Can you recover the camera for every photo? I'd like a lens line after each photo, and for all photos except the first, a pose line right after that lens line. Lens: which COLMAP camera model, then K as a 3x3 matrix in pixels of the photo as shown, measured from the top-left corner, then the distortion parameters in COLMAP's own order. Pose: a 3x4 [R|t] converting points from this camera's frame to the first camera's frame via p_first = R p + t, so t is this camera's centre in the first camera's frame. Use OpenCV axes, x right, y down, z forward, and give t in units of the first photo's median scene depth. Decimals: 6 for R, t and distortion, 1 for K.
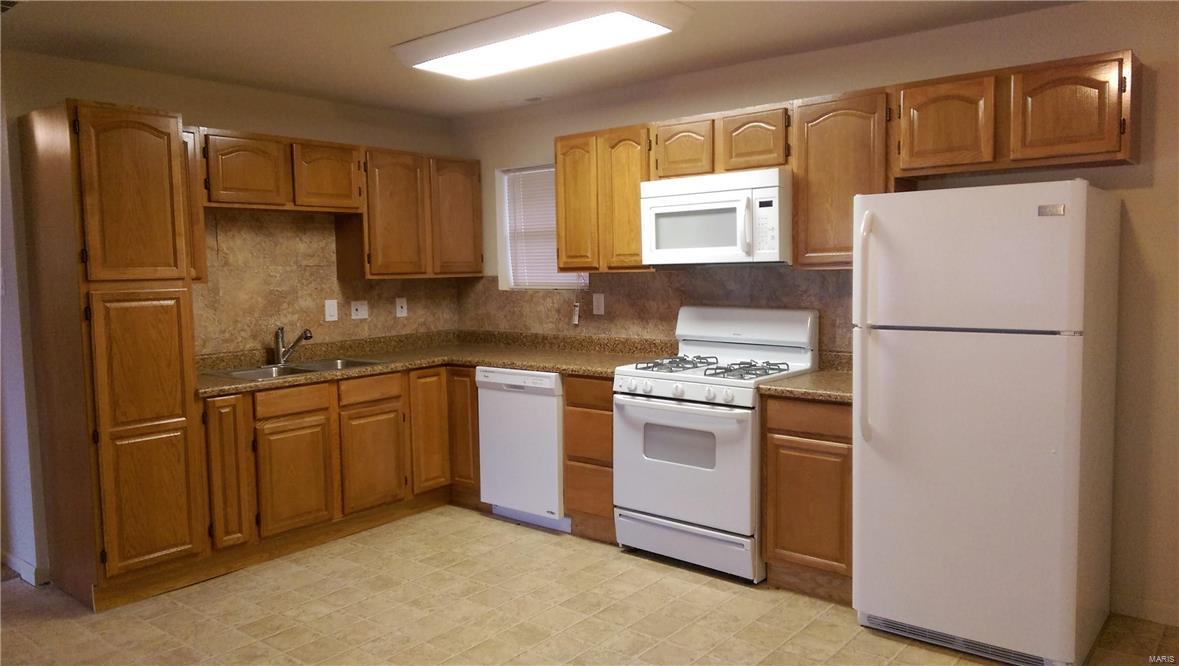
lens RADIAL K [[849.0, 0, 590.2], [0, 849.0, 326.5], [0, 0, 1]] dist [0.098496, -0.160797]
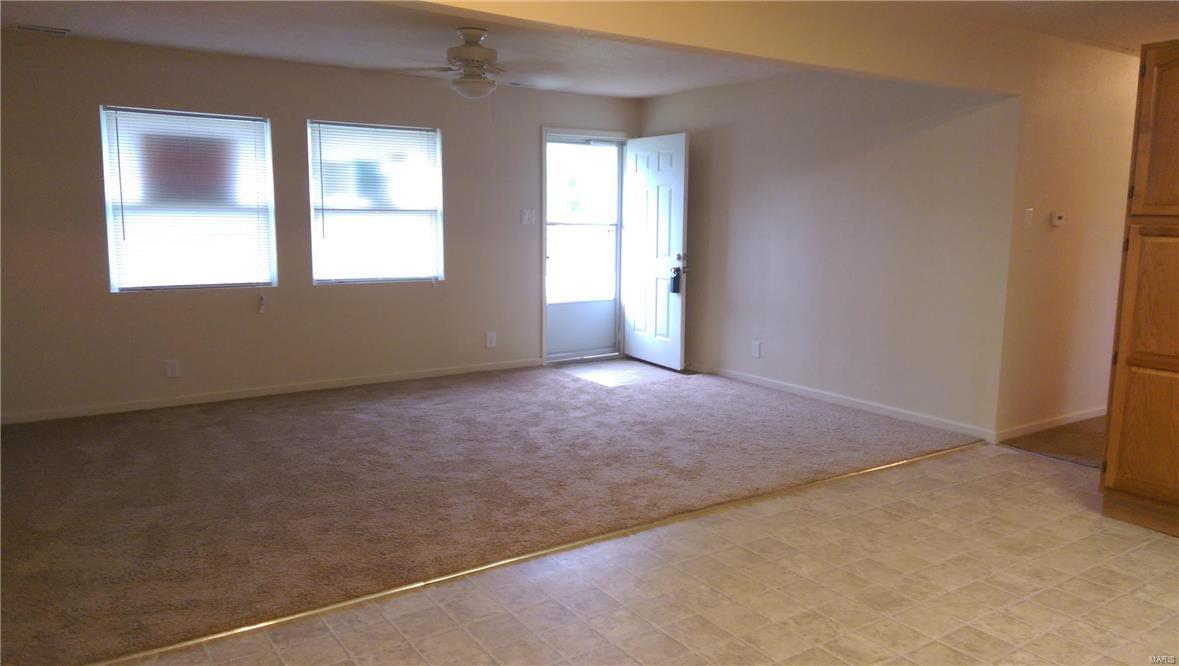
lens RADIAL K [[829.8, 0, 592.3], [0, 829.8, 325.0], [0, 0, 1]] dist [0.092232, -0.144514]
pose [[-0.284156, 0.145645, -0.947651, 0.521570], [-0.072398, 0.982314, 0.172681, -0.041912], [0.956041, 0.117676, -0.268586, 0.542538]]
